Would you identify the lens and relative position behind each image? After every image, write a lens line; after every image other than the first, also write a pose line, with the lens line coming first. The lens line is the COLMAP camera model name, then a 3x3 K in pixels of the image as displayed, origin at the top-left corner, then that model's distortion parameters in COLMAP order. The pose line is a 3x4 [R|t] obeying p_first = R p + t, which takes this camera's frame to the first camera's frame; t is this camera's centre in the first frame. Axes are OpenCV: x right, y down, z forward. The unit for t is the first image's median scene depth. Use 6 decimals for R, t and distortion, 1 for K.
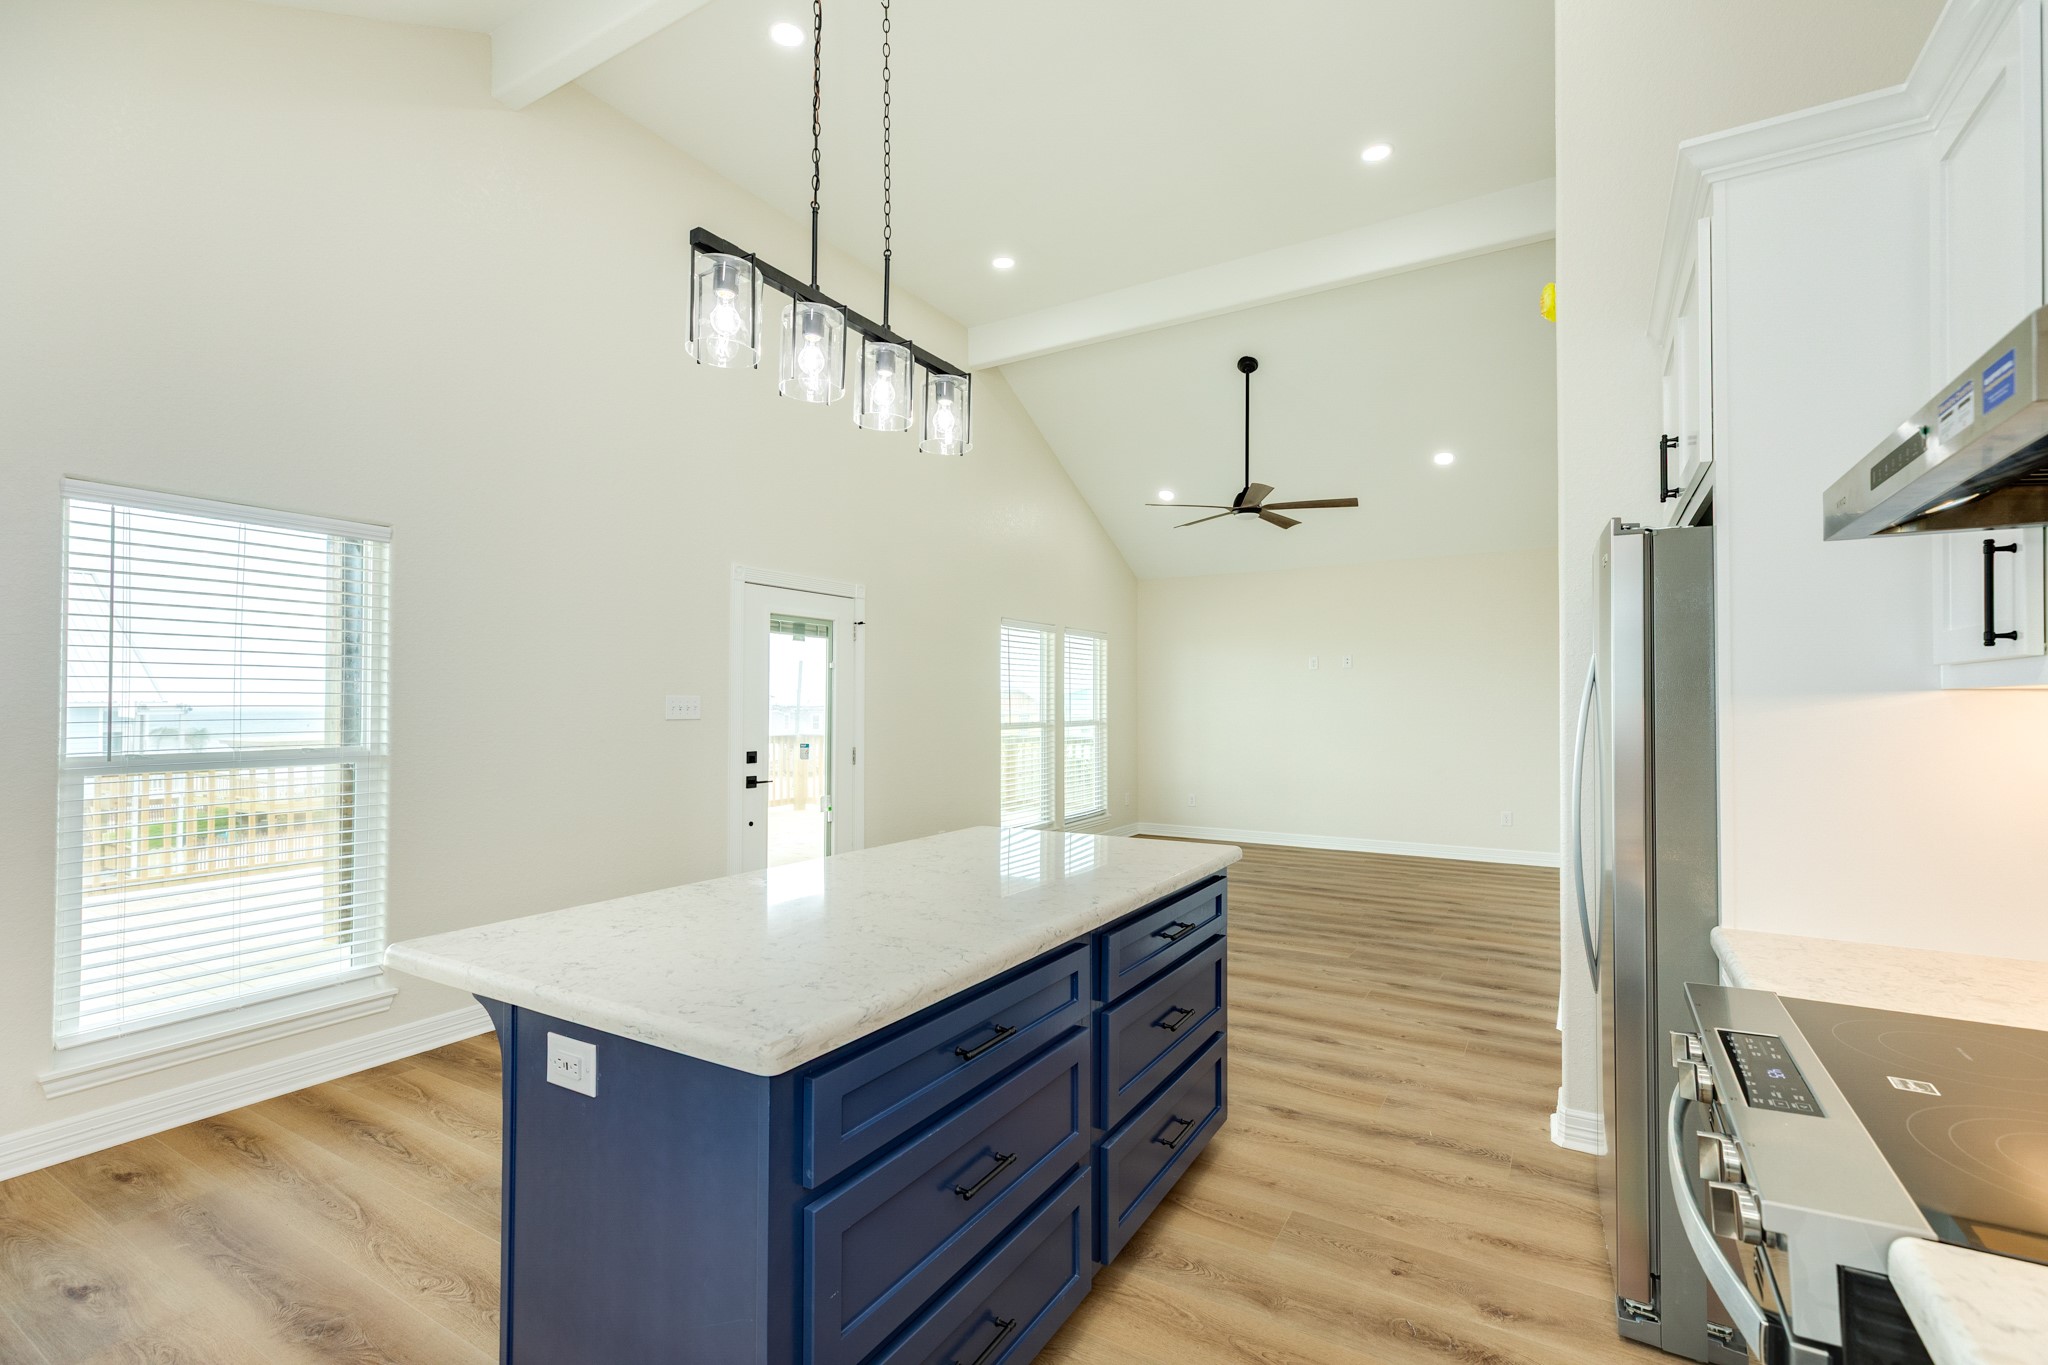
lens RADIAL K [[917.8, 0, 1015.9], [0, 917.8, 690.4], [0, 0, 1]] dist [0.009629, -0.001541]
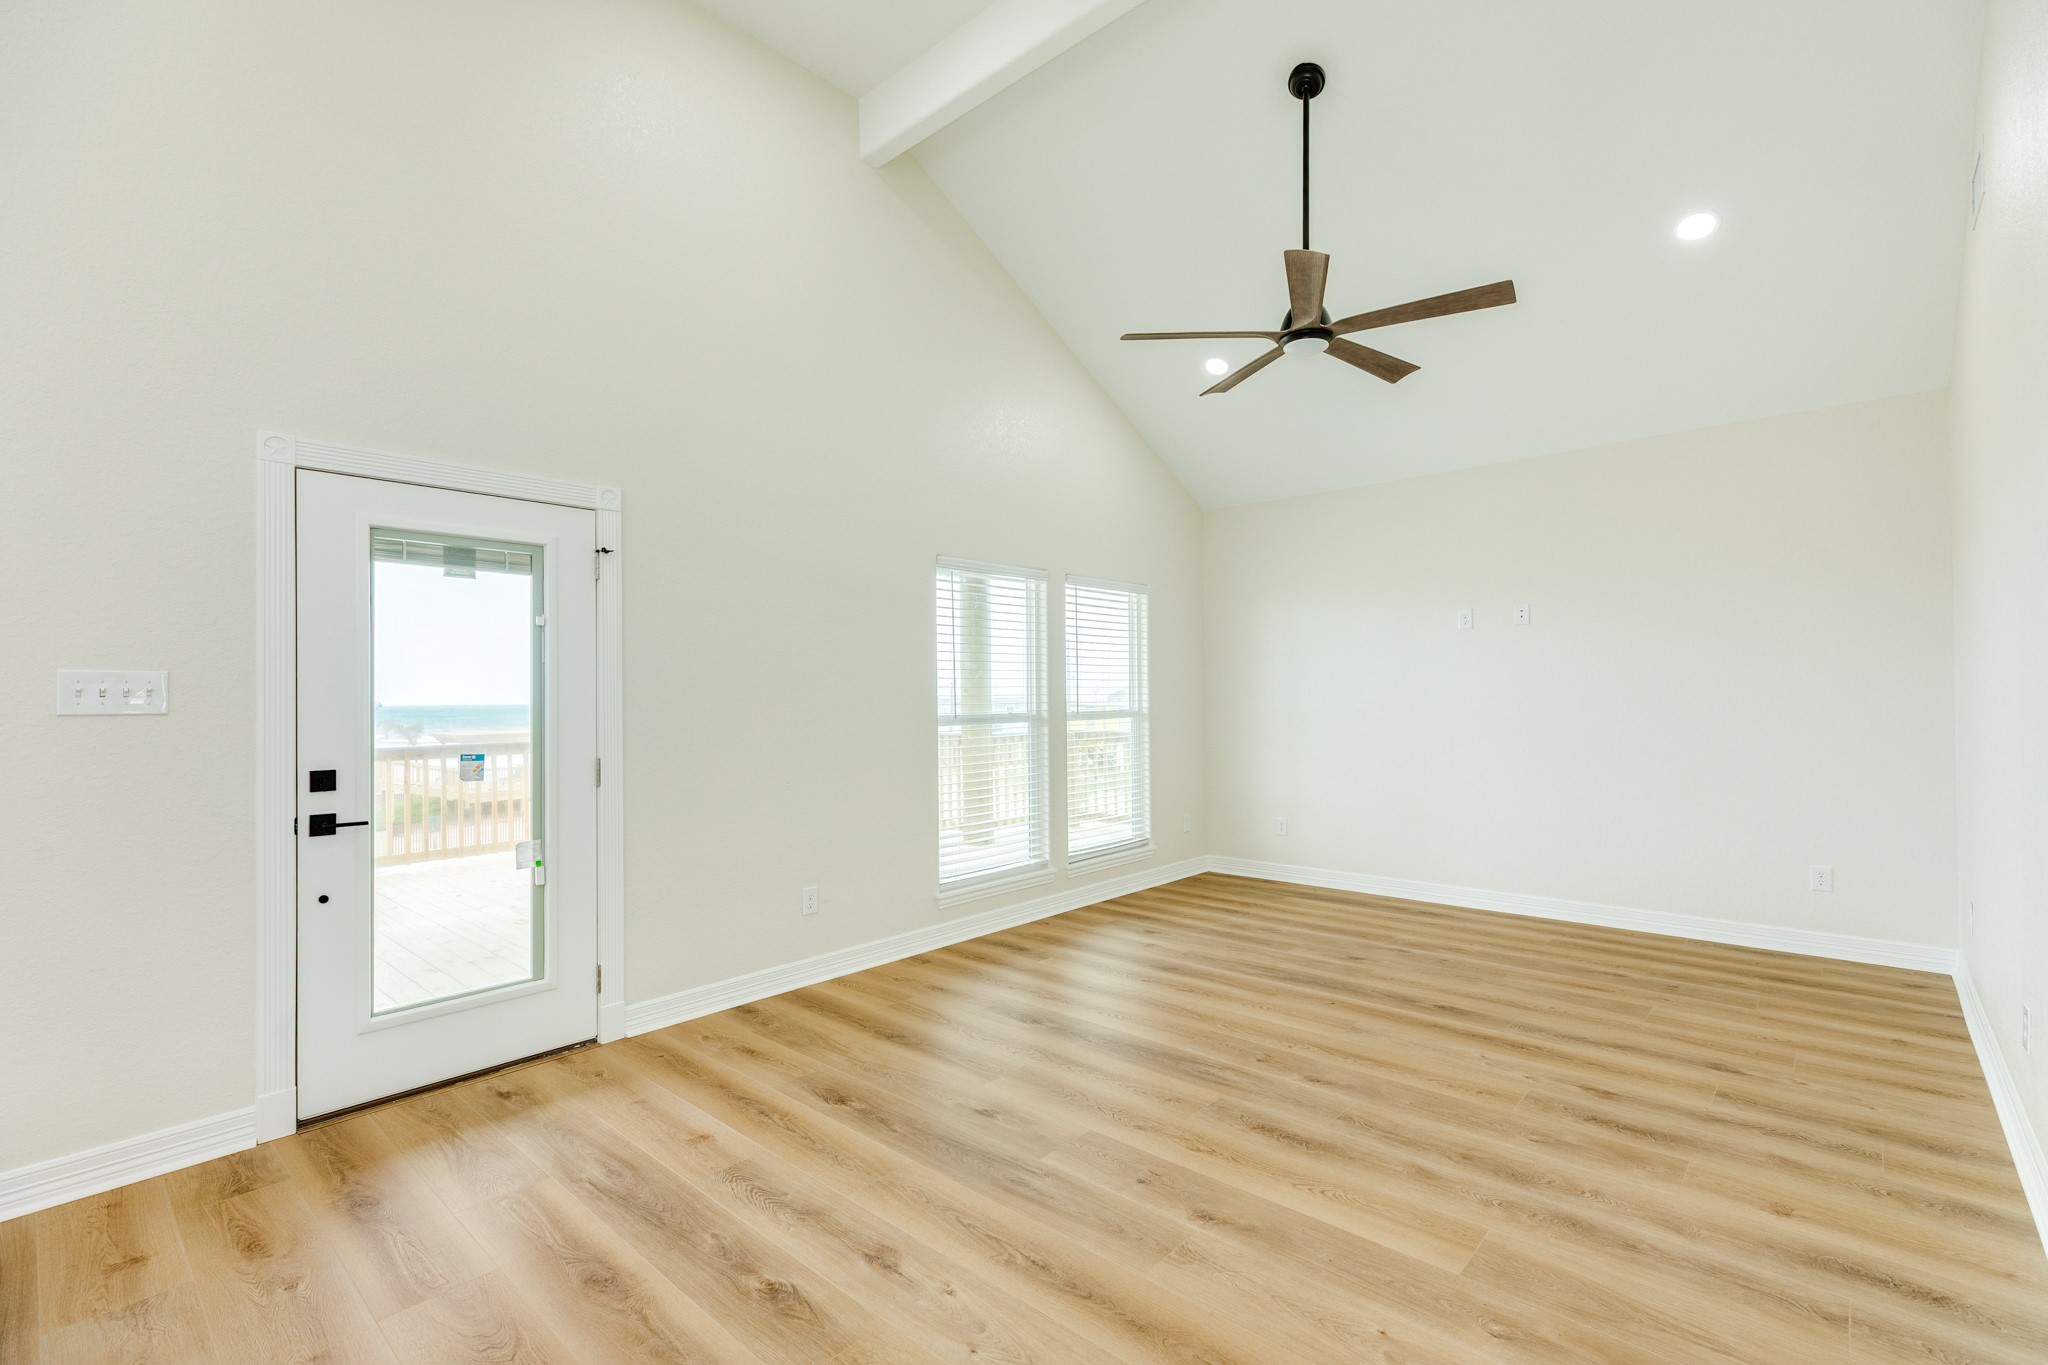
lens RADIAL K [[917.8, 0, 1014.4], [0, 917.8, 688.6], [0, 0, 1]] dist [0.009629, -0.001541]
pose [[0.981599, -0.011202, -0.190625, 0.219412], [0.012849, 0.999890, 0.007407, 0.016501], [0.190521, -0.009720, 0.981635, 0.493526]]
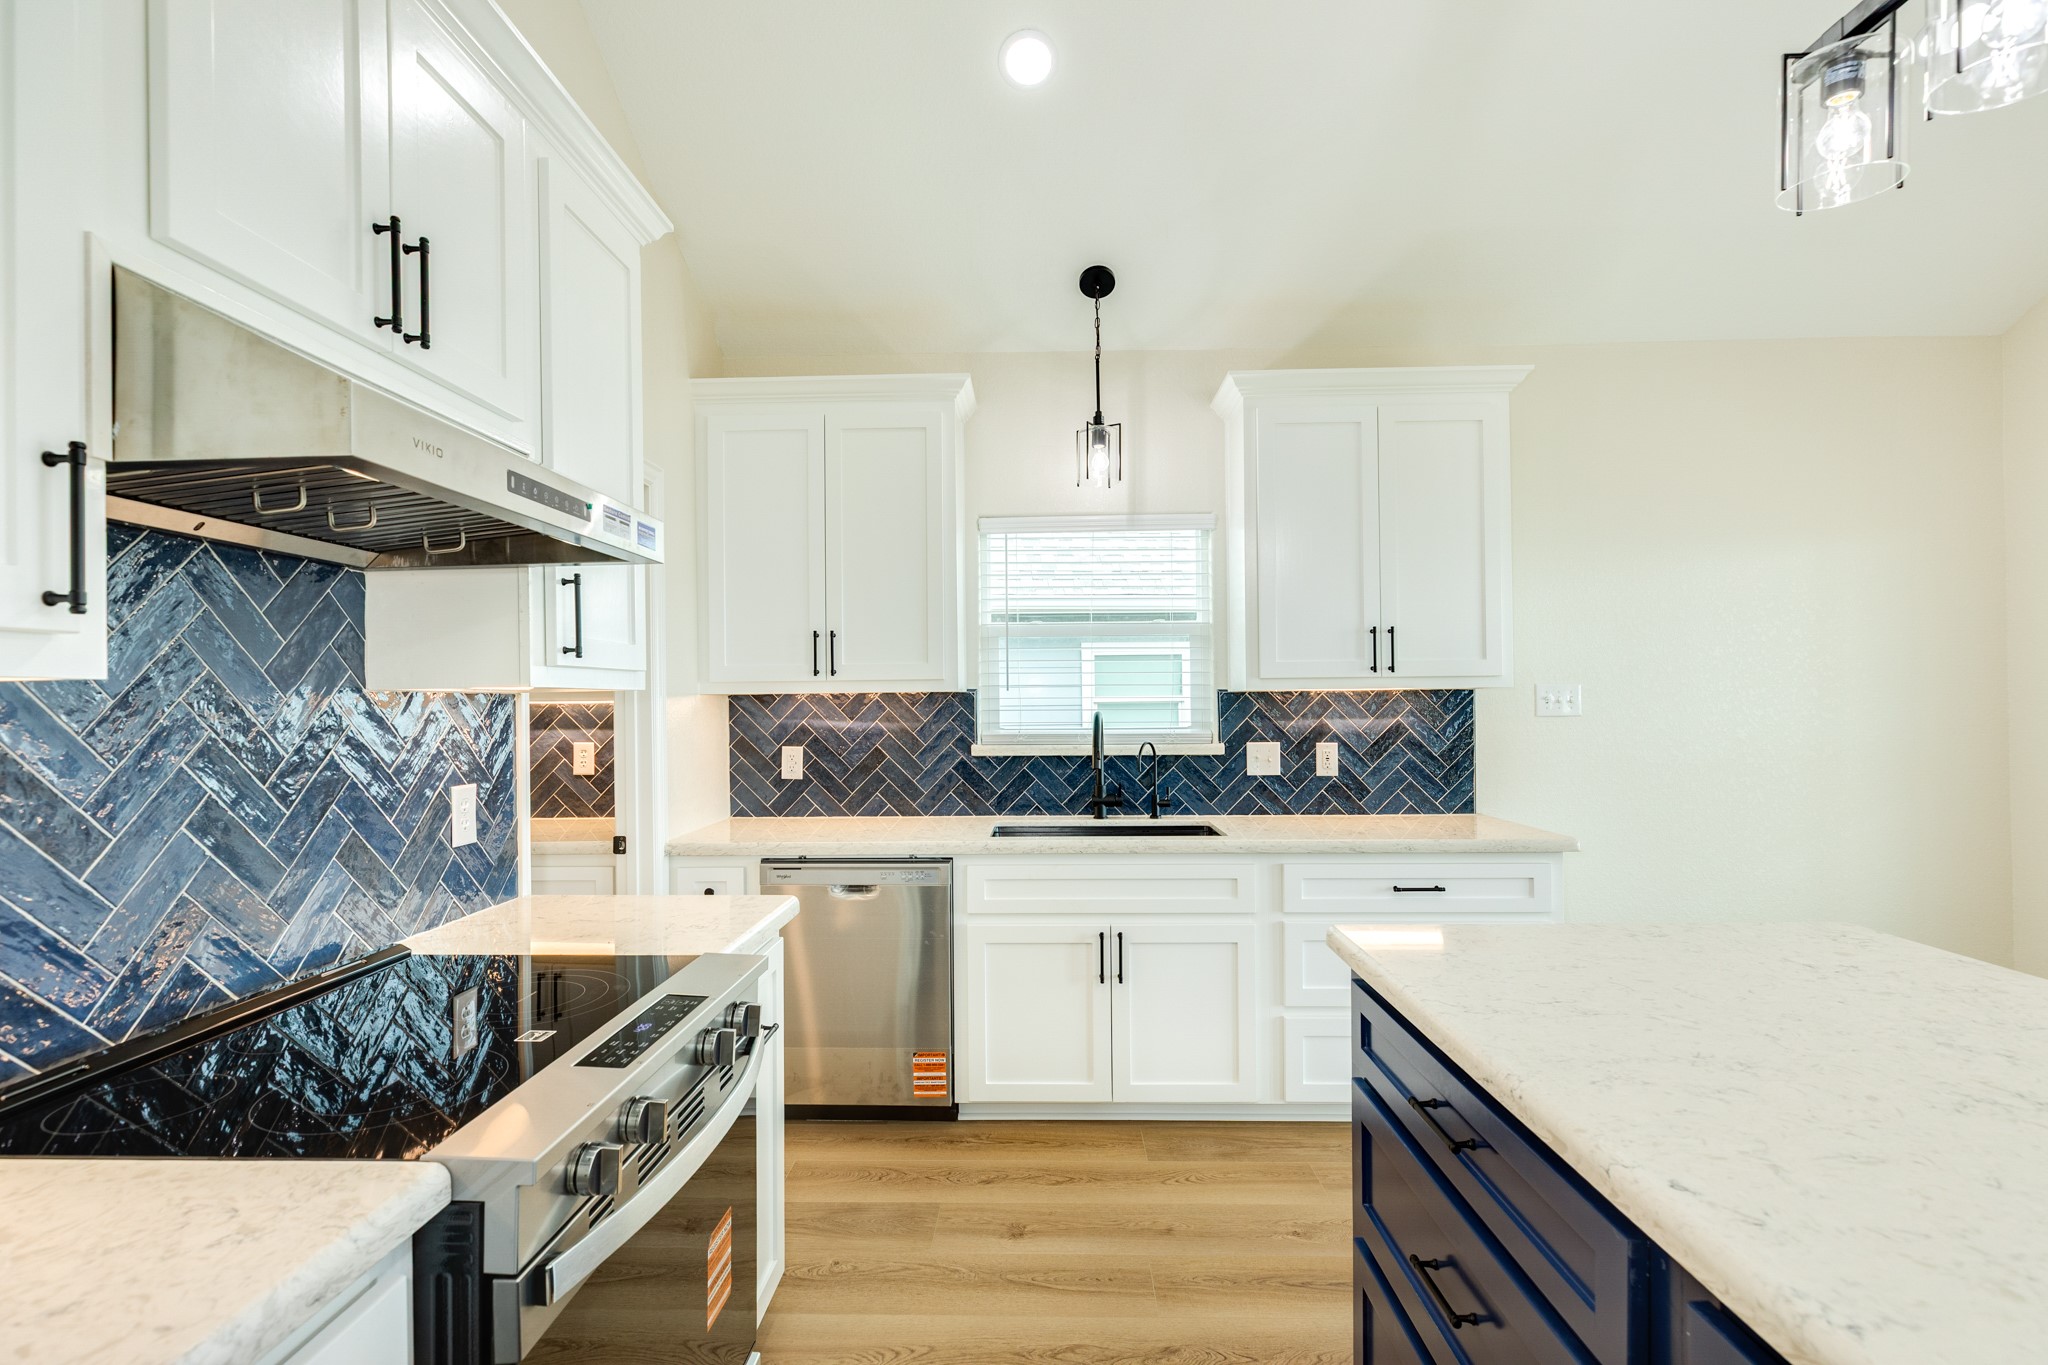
lens RADIAL K [[962.3, 0, 1026.5], [0, 962.3, 689.2], [0, 0, 1]] dist [-0.005937, -0.000240]
pose [[-0.866406, 0.003482, -0.499328, 0.203271], [0.017205, 0.999590, -0.022883, 0.006956], [0.499044, -0.028417, -0.866111, 0.460078]]
